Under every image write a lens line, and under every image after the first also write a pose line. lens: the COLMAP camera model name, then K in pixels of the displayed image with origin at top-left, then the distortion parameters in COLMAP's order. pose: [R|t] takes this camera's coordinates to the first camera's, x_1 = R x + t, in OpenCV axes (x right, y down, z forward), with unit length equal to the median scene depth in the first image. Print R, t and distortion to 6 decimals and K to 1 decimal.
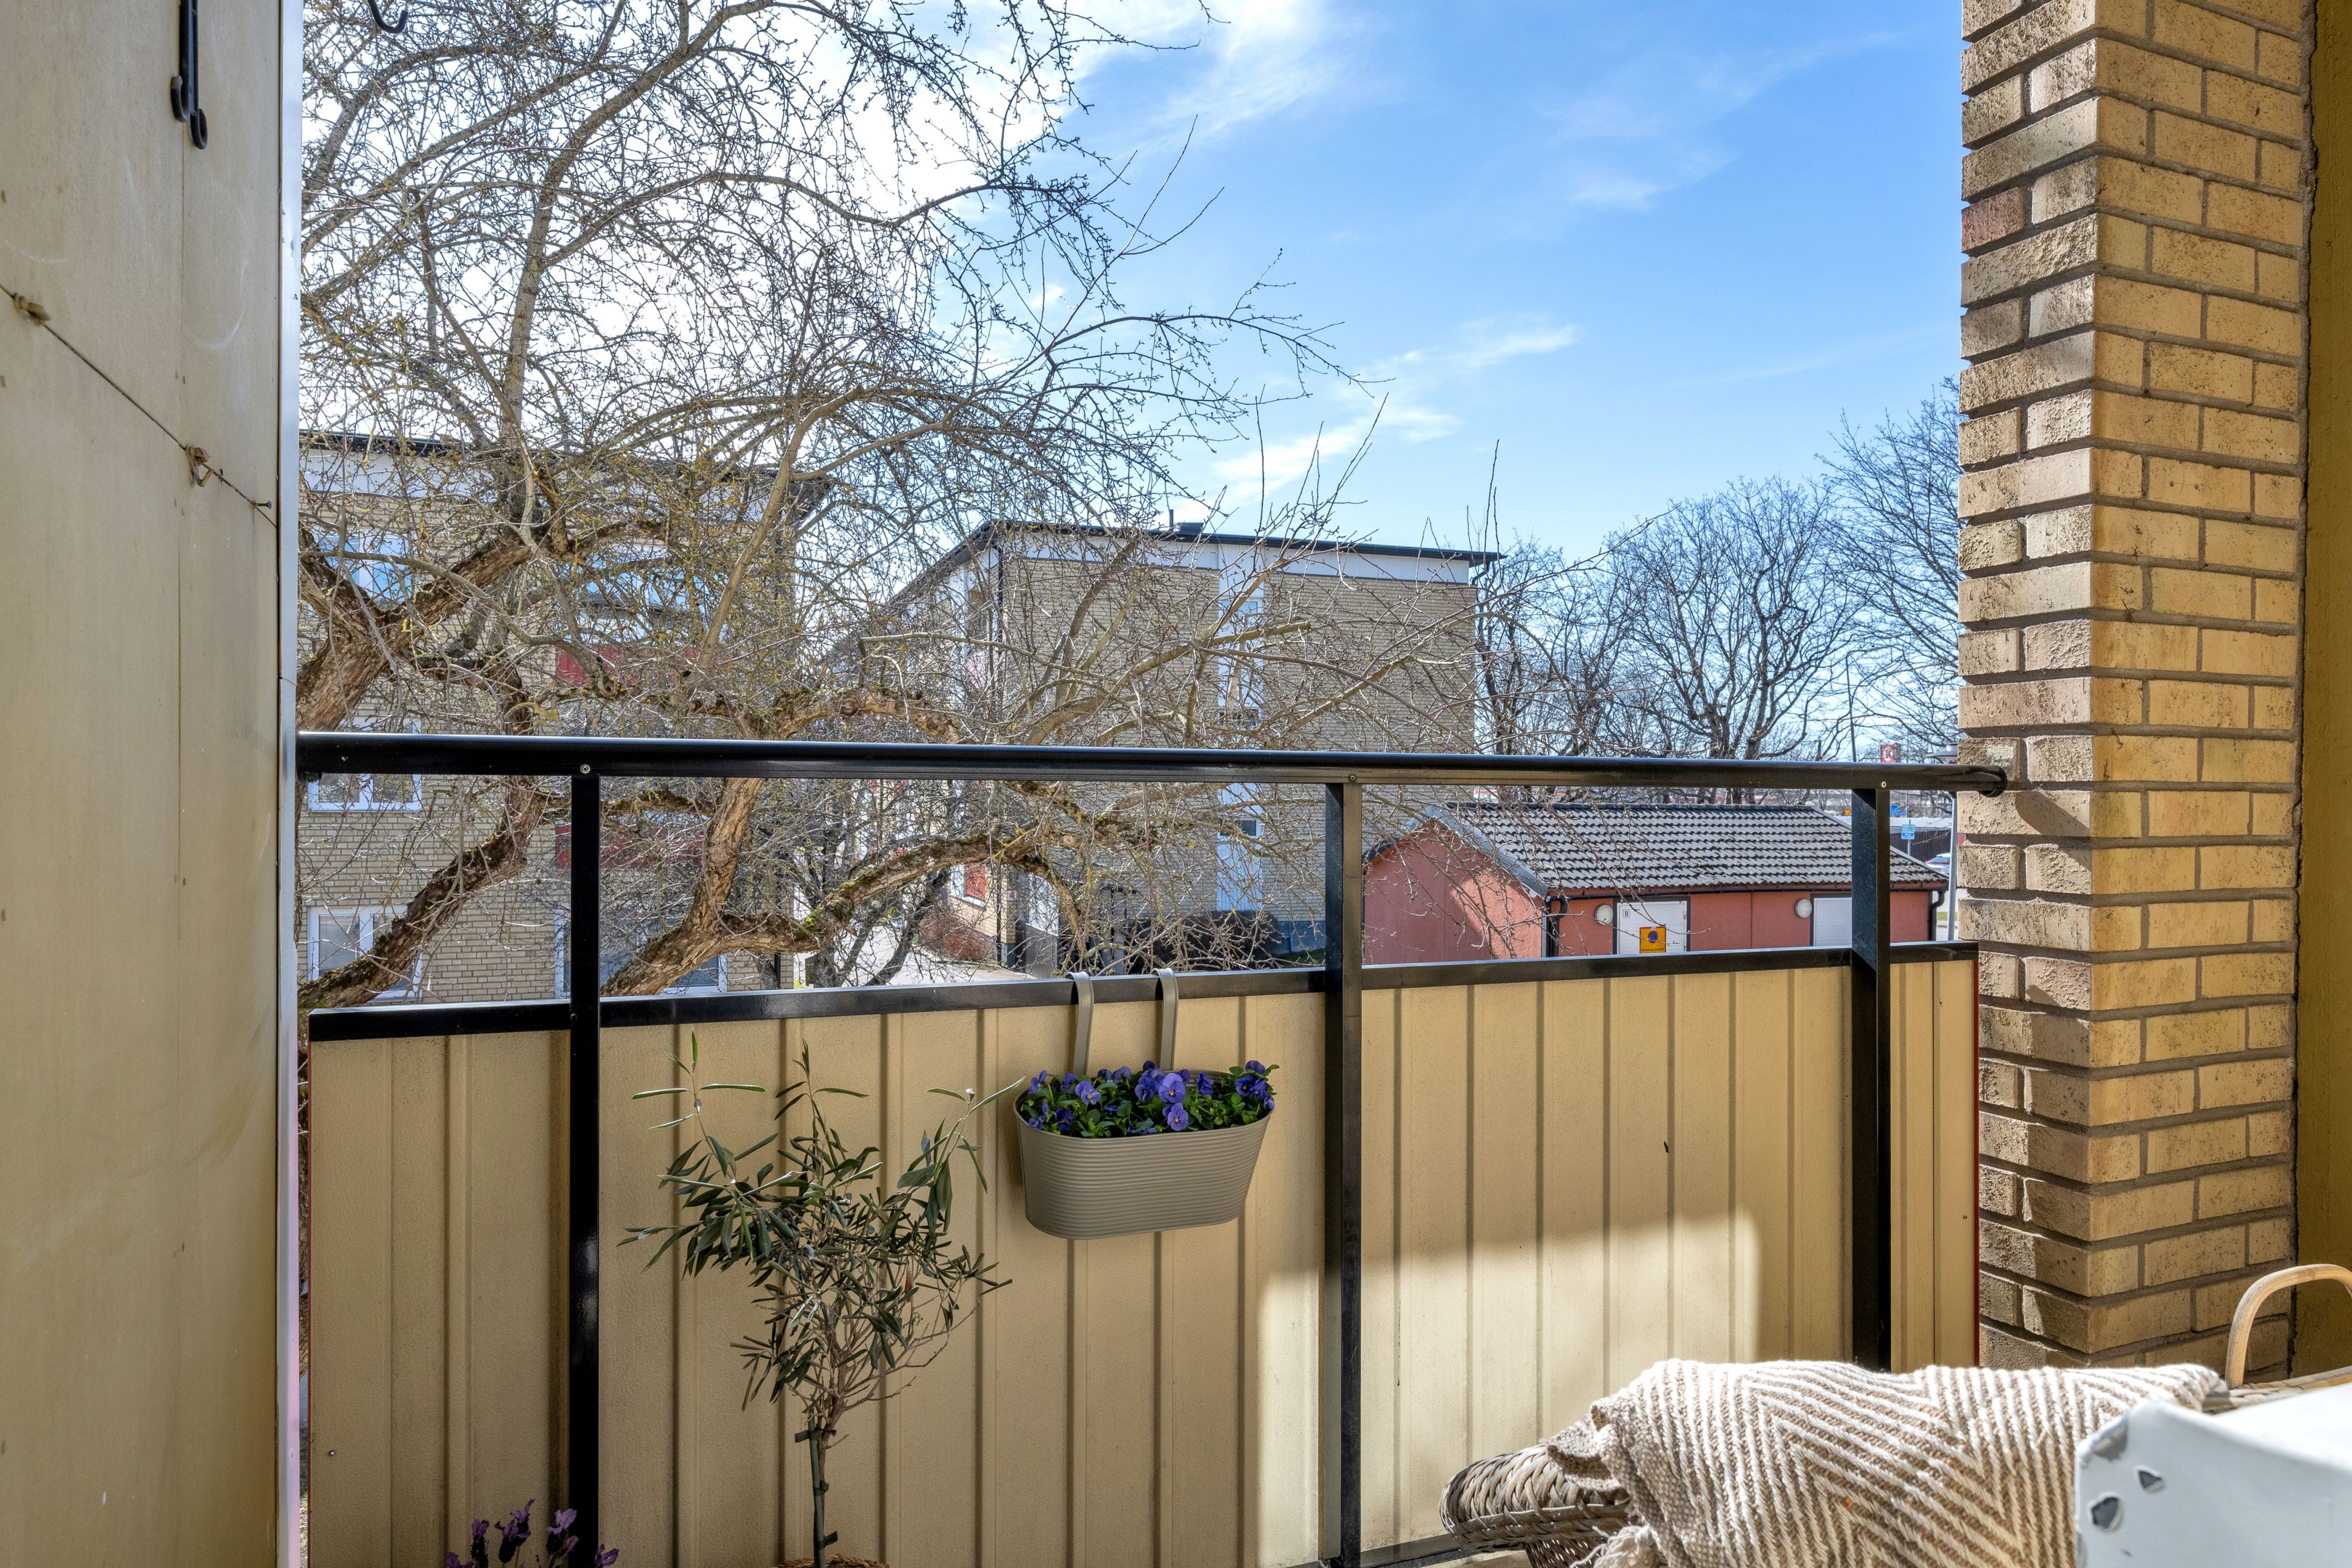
lens RADIAL K [[1480.4, 0, 1186.9], [0, 1480.4, 797.4], [0, 0, 1]] dist [-0.008661, 0.000246]
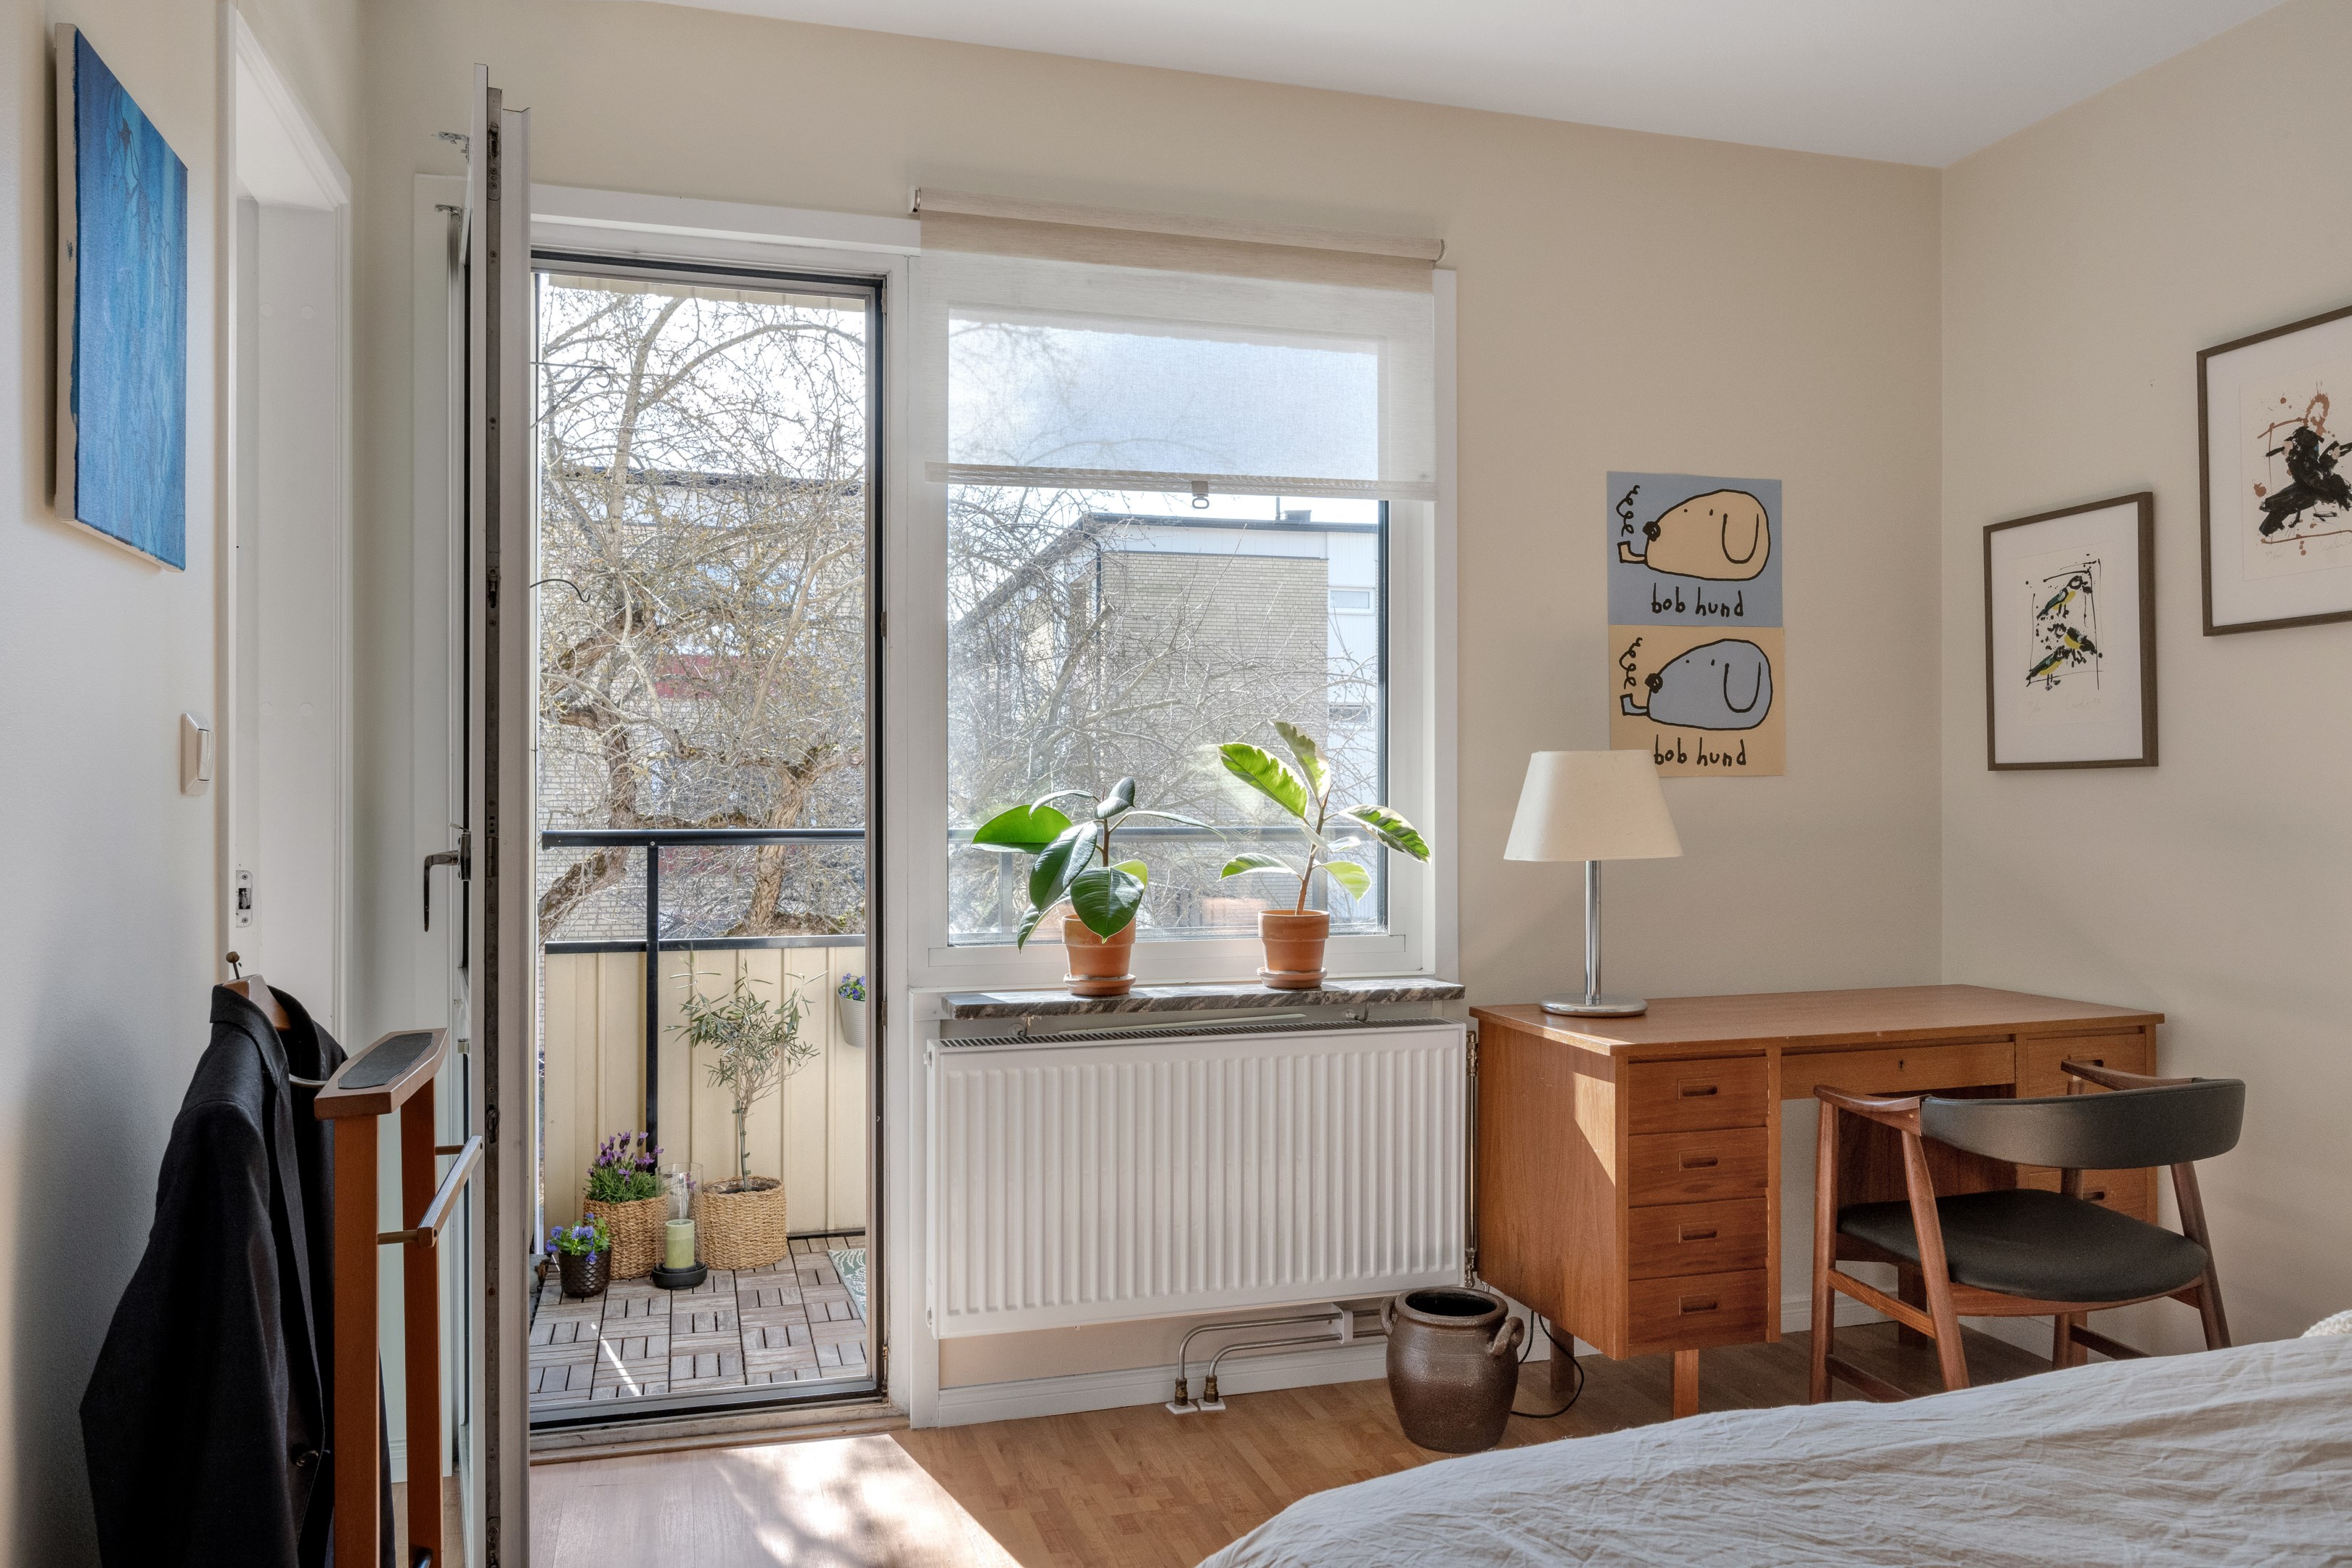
lens RADIAL K [[1657.7, 0, 1183.9], [0, 1657.7, 786.5], [0, 0, 1]] dist [-0.011818, -0.001209]
pose [[0.995561, -0.004875, -0.093989, 0.079307], [0.004418, 0.999977, -0.005061, -0.010418], [0.094012, 0.004624, 0.995560, -0.179310]]
